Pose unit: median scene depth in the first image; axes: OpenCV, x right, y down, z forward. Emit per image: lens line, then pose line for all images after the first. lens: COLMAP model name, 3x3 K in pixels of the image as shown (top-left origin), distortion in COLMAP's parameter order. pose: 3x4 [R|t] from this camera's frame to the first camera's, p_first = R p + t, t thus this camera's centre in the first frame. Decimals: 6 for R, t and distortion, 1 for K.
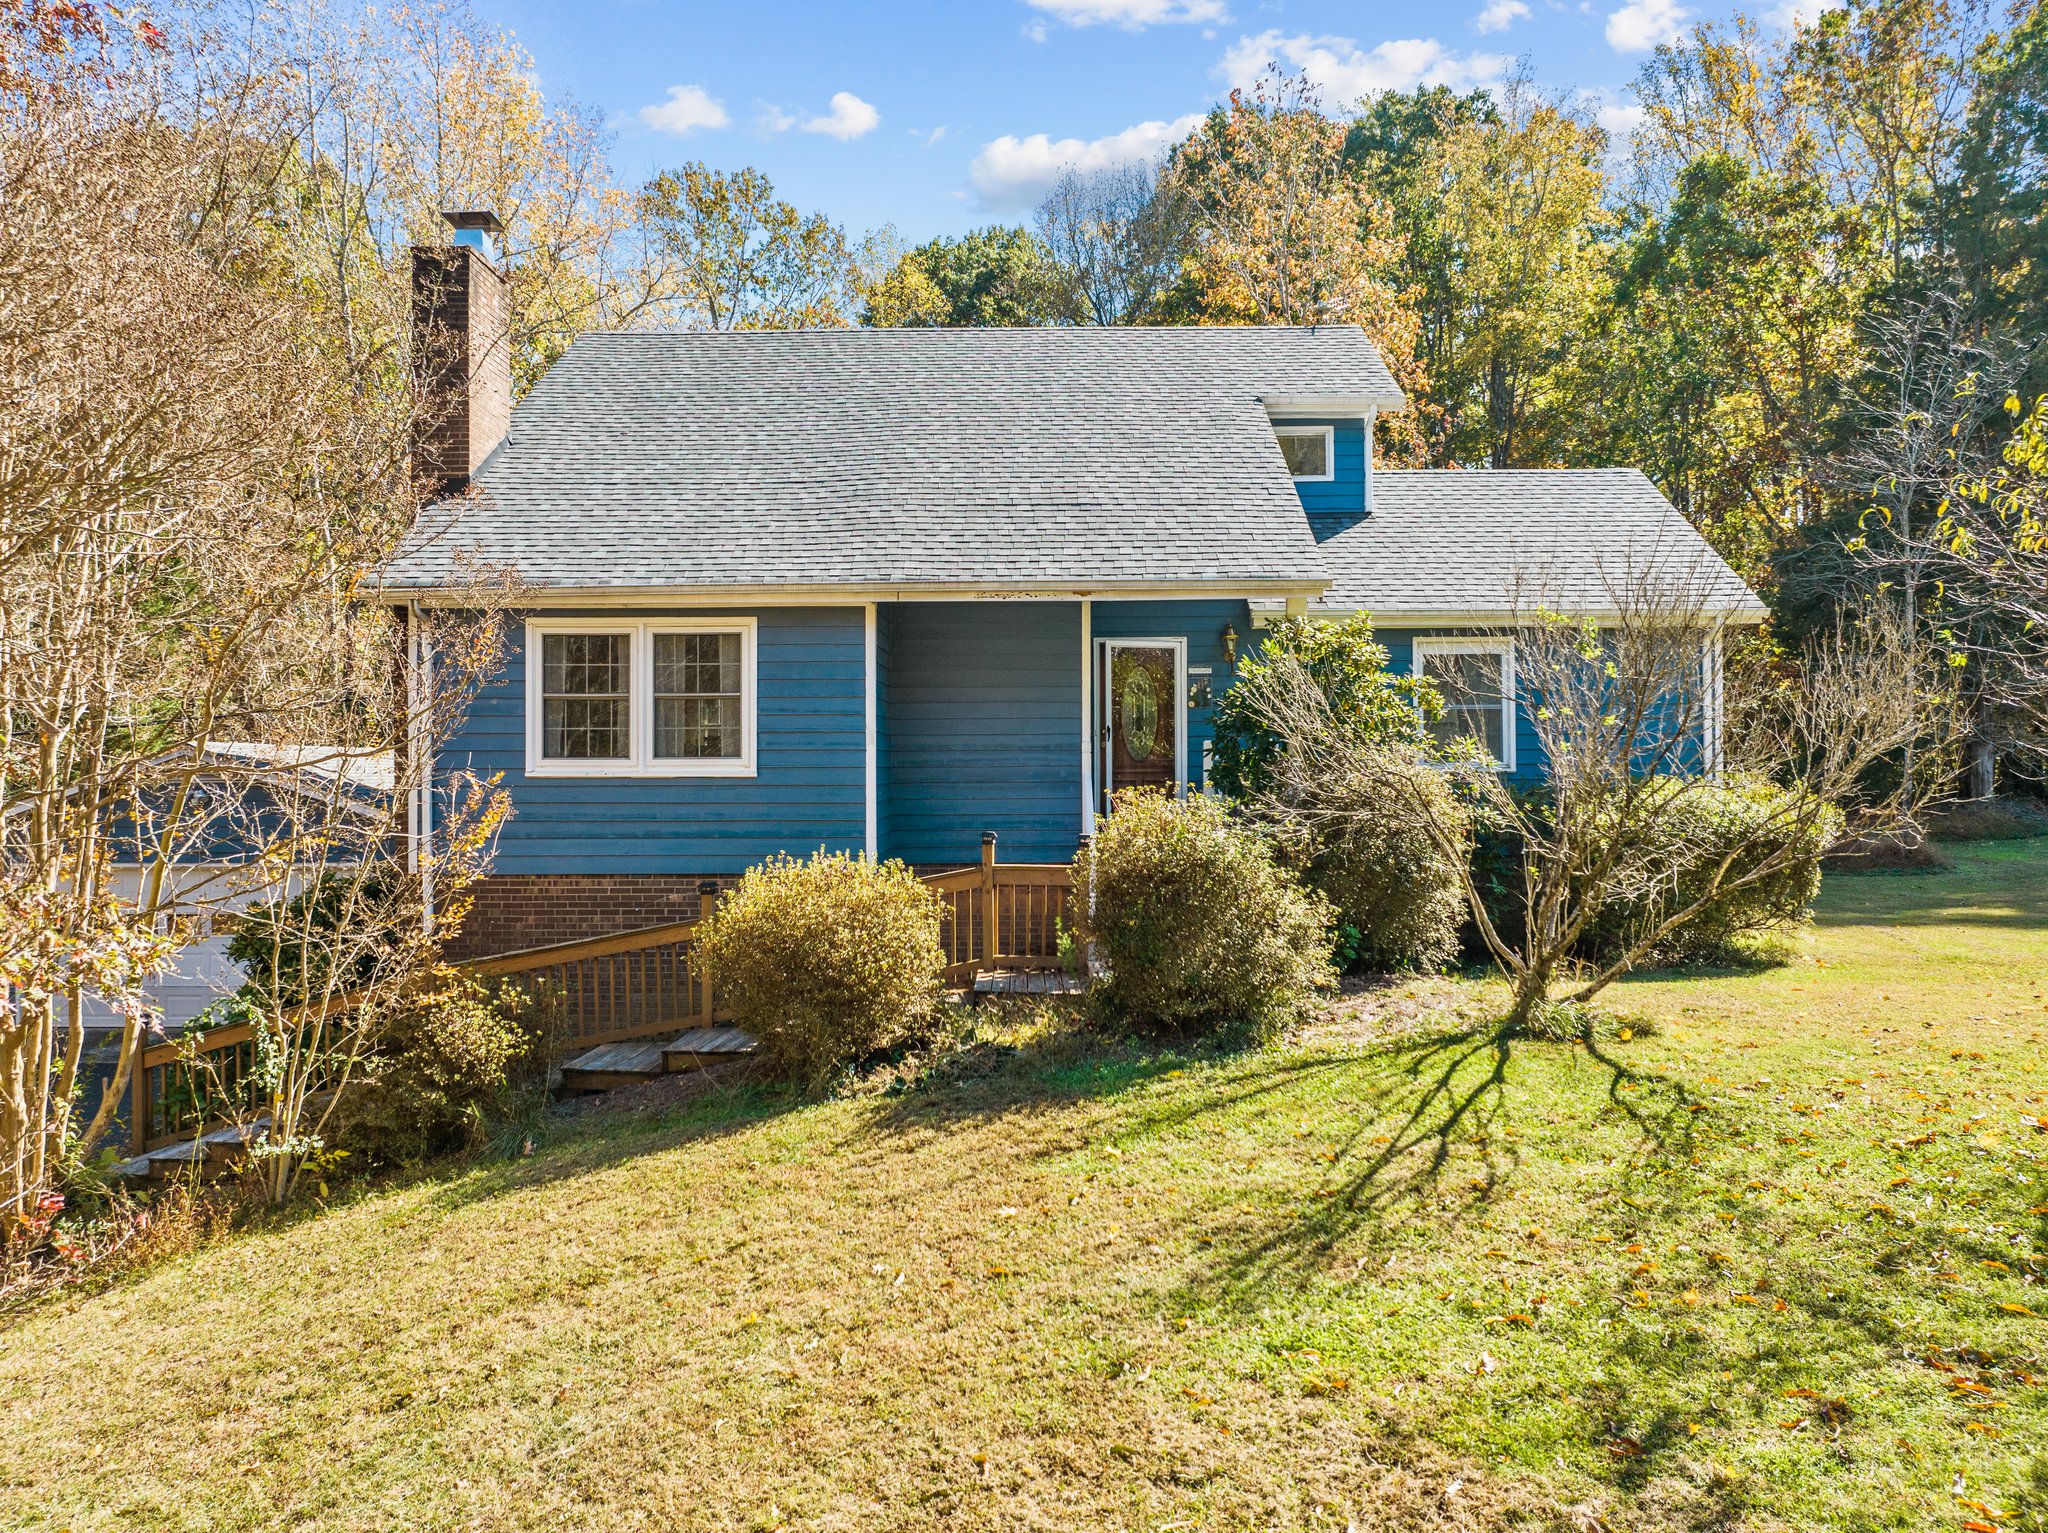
lens RADIAL K [[1462.1, 0, 1031.7], [0, 1462.1, 729.0], [0, 0, 1]] dist [-0.044945, 0.008319]
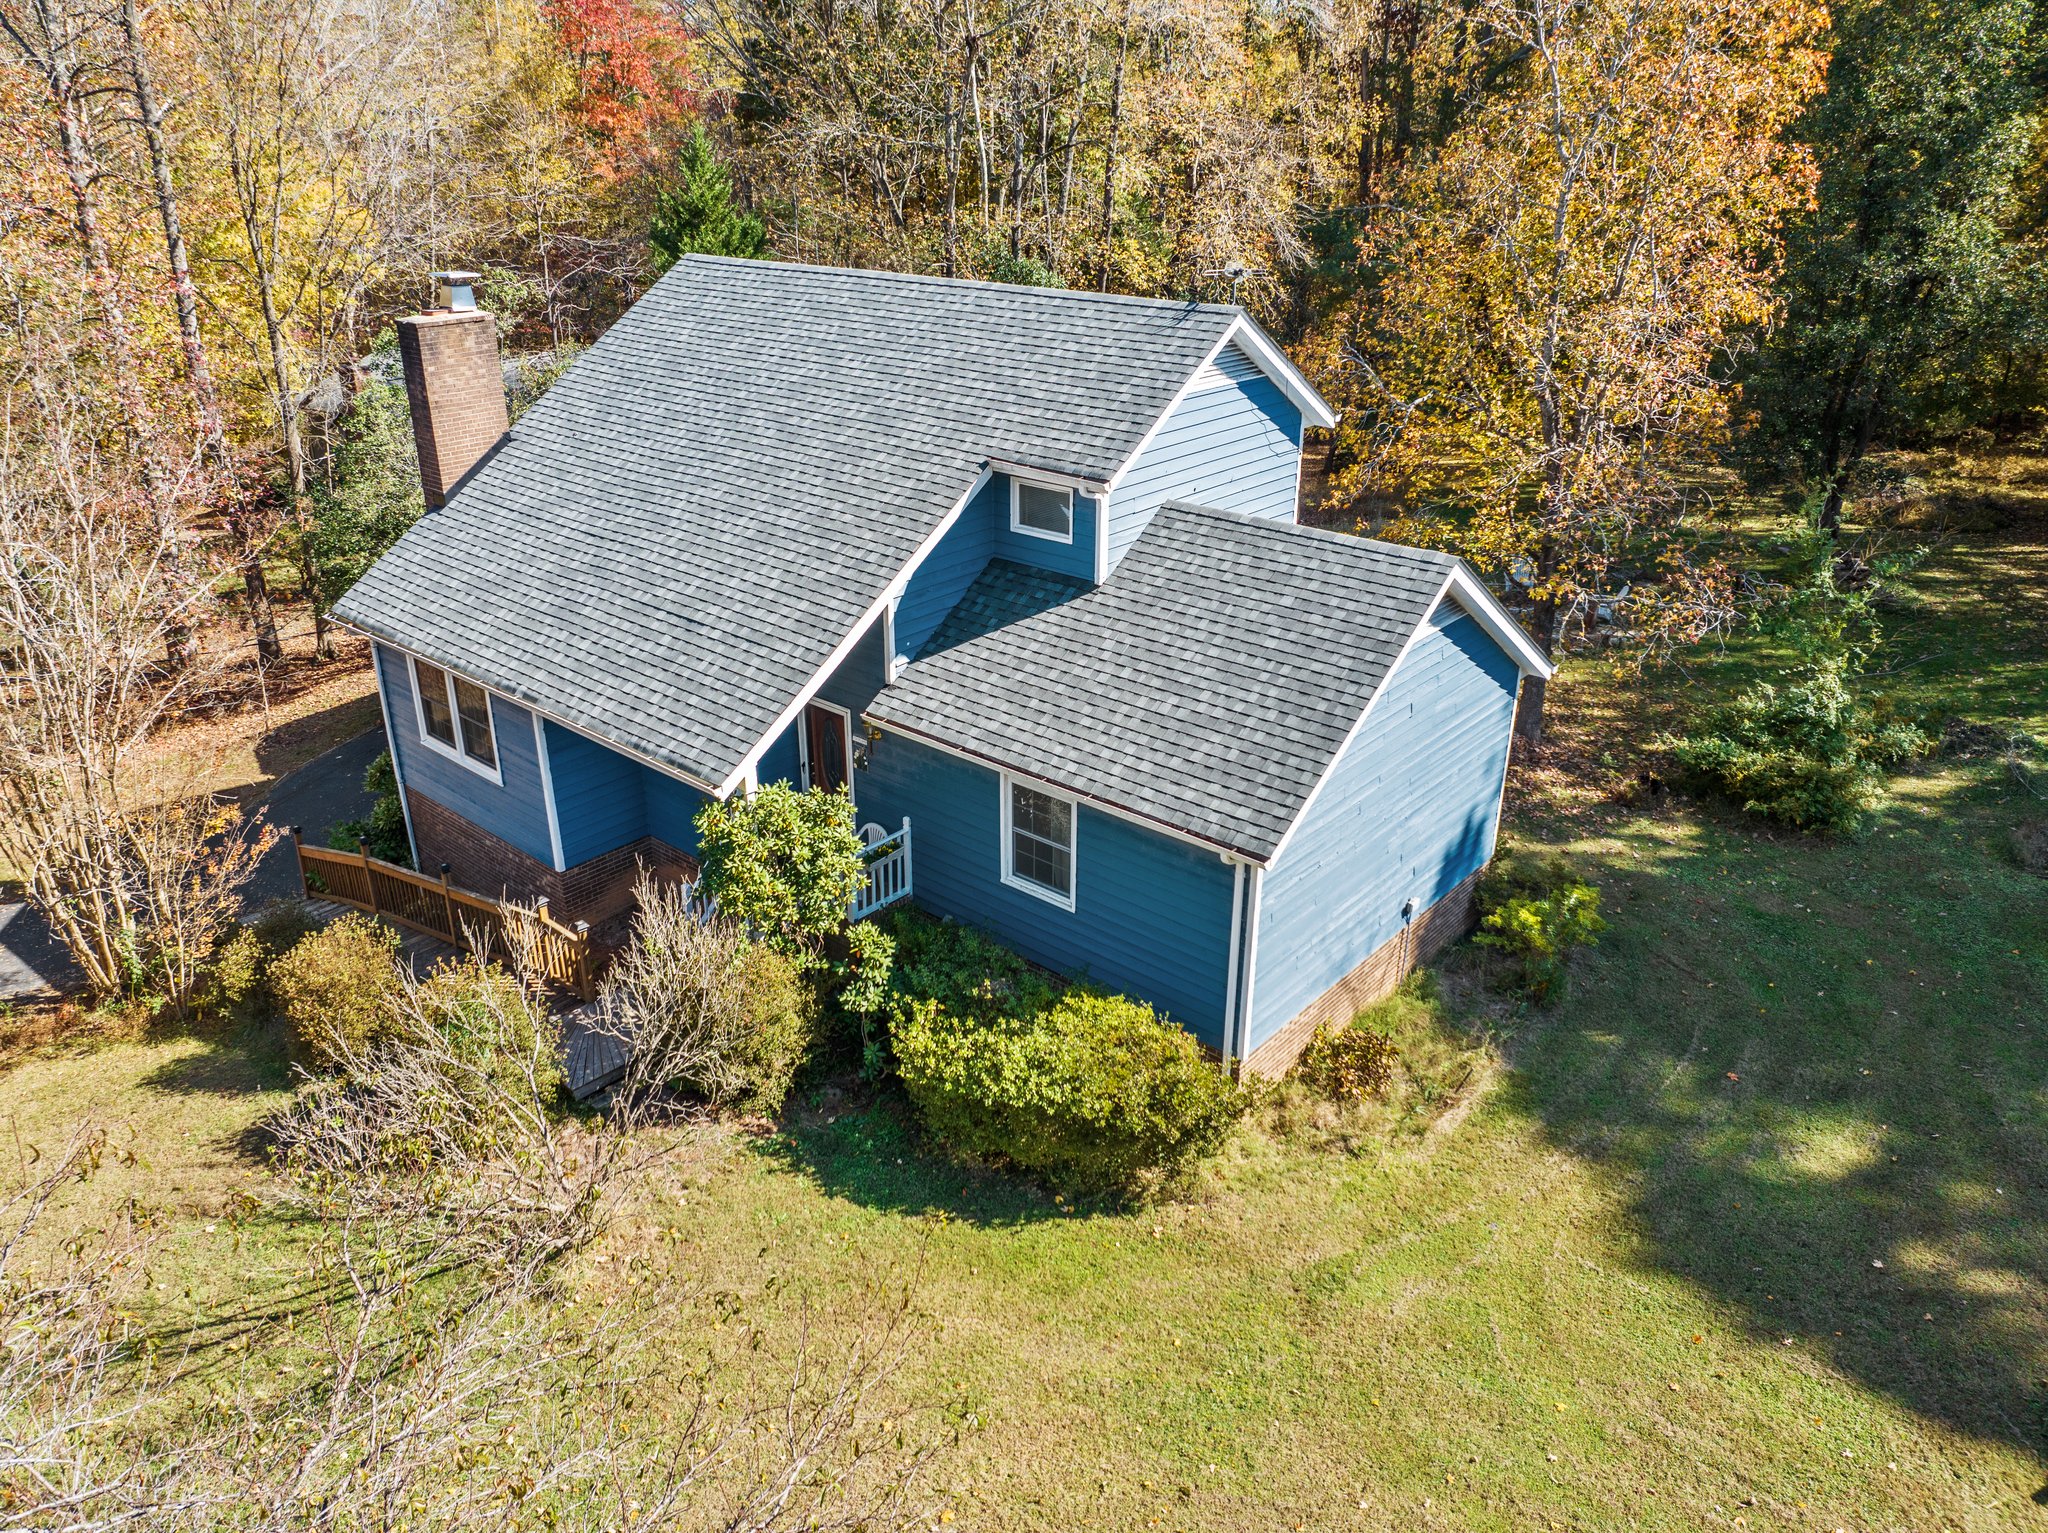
lens RADIAL K [[1458.1, 0, 1032.5], [0, 1458.1, 735.9], [0, 0, 1]] dist [-0.061822, 0.038606]
pose [[0.760222, 0.257868, -0.596293, 1.041964], [0.035541, 0.899968, 0.434505, -0.608595], [0.648690, -0.351513, 0.675011, 0.399086]]
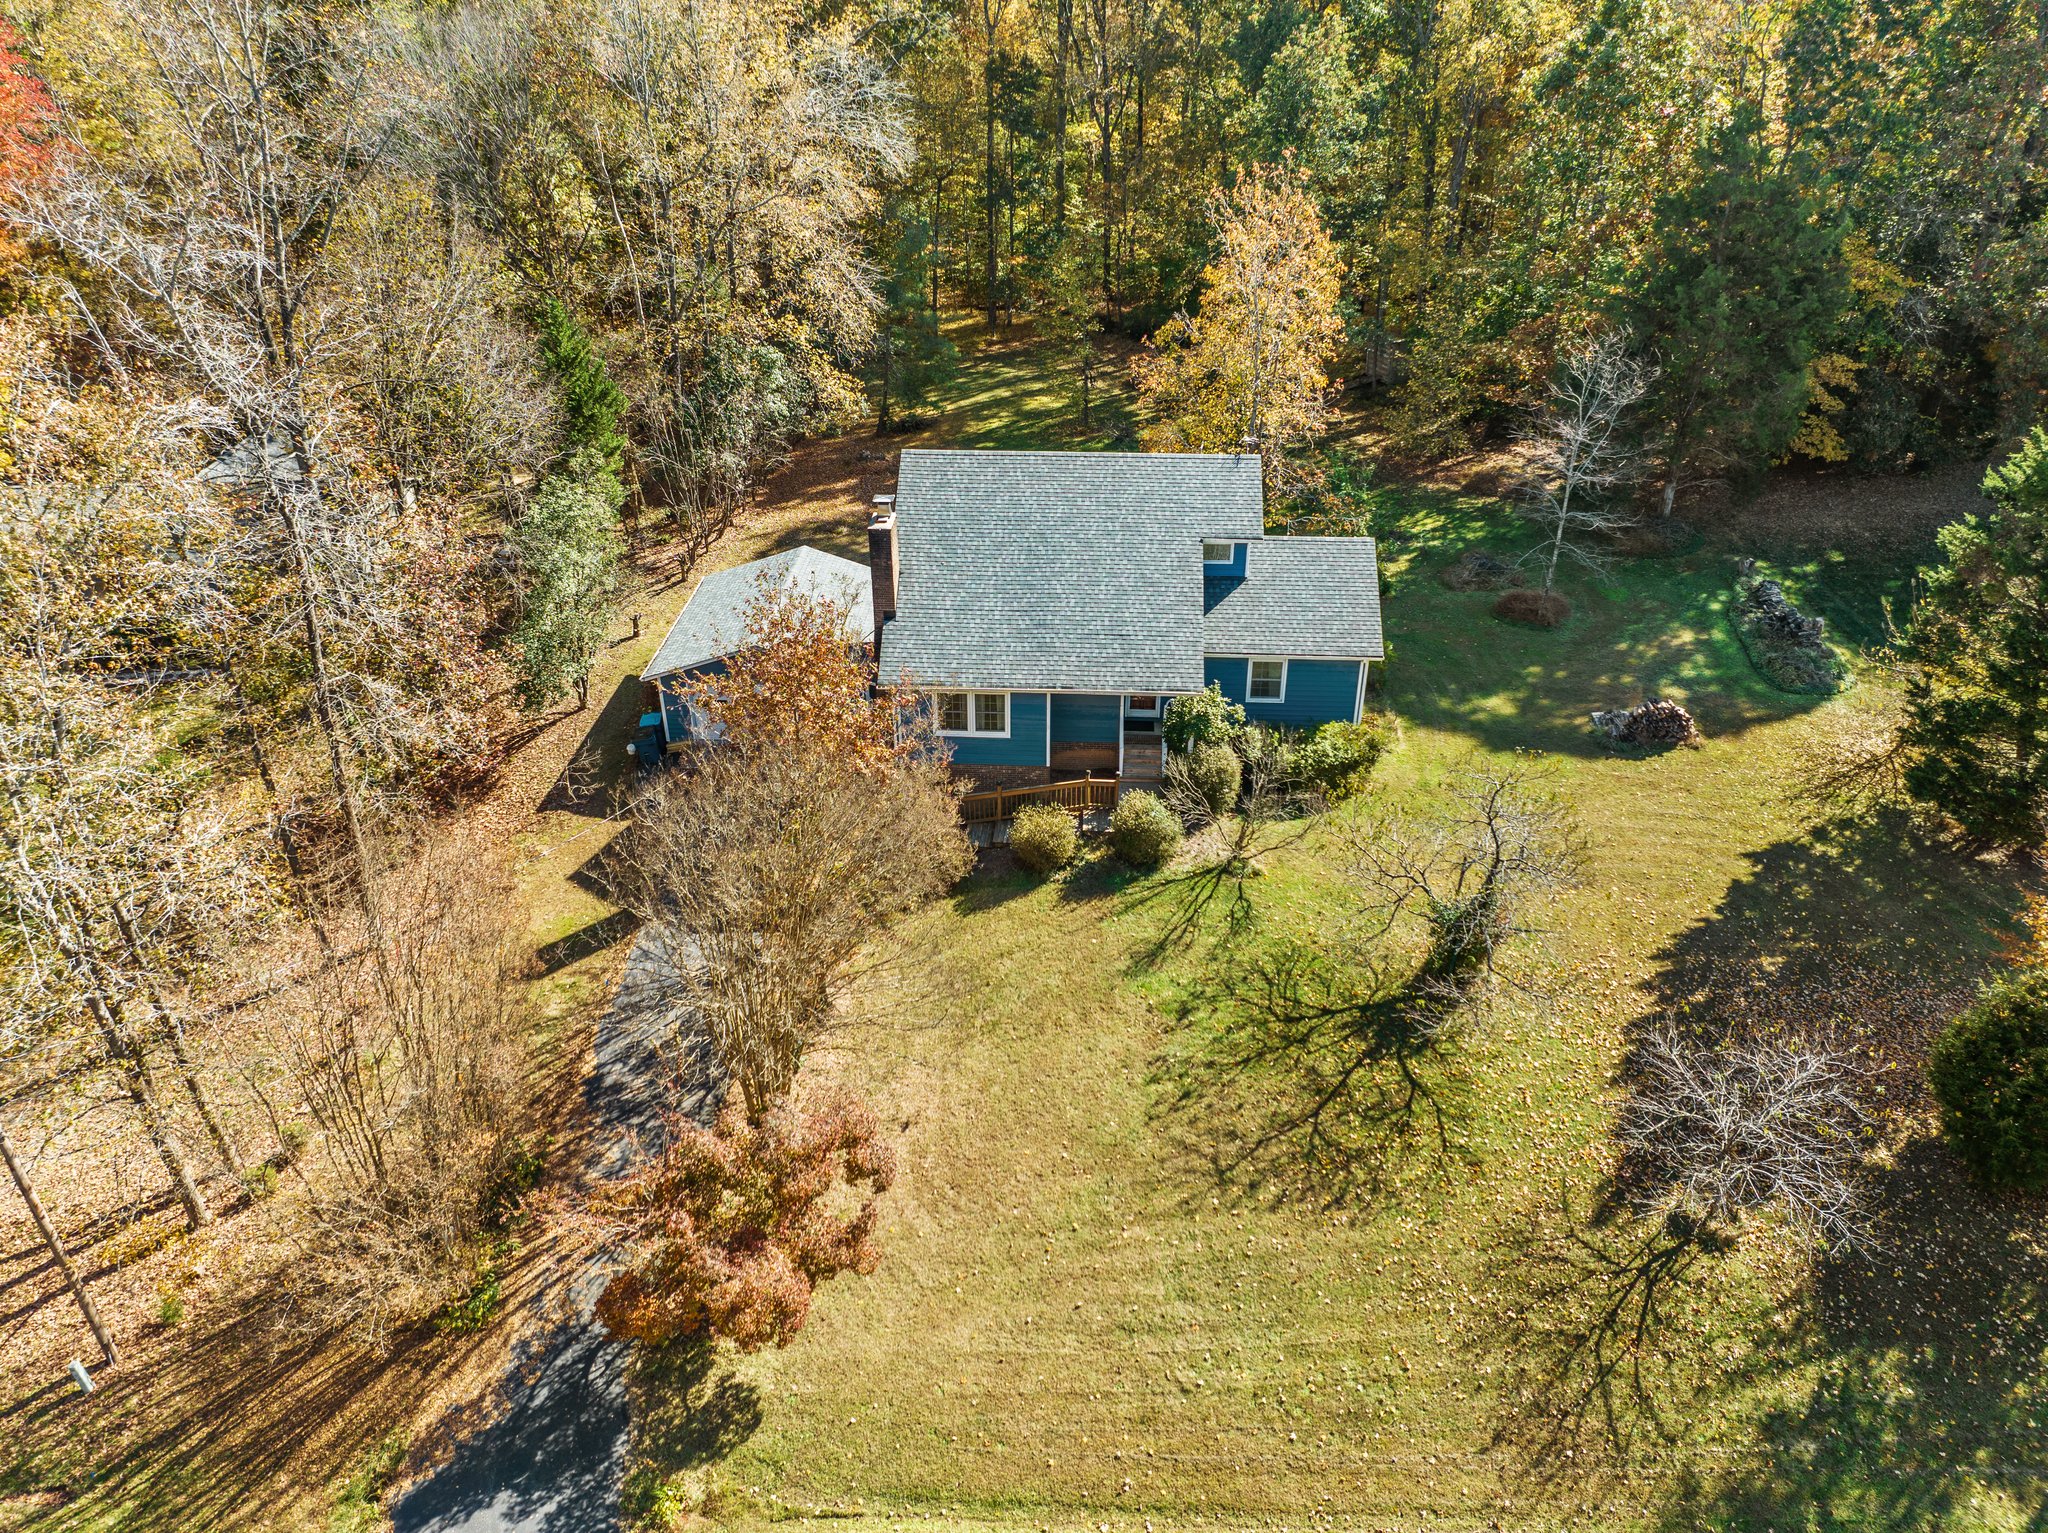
lens RADIAL K [[1462.1, 0, 1031.7], [0, 1462.1, 729.0], [0, 0, 1]] dist [-0.044945, 0.008319]
pose [[0.998872, 0.021204, -0.042477, -0.017283], [0.005074, 0.841913, 0.539590, -1.605802], [0.047204, -0.539197, 0.840856, -1.519208]]
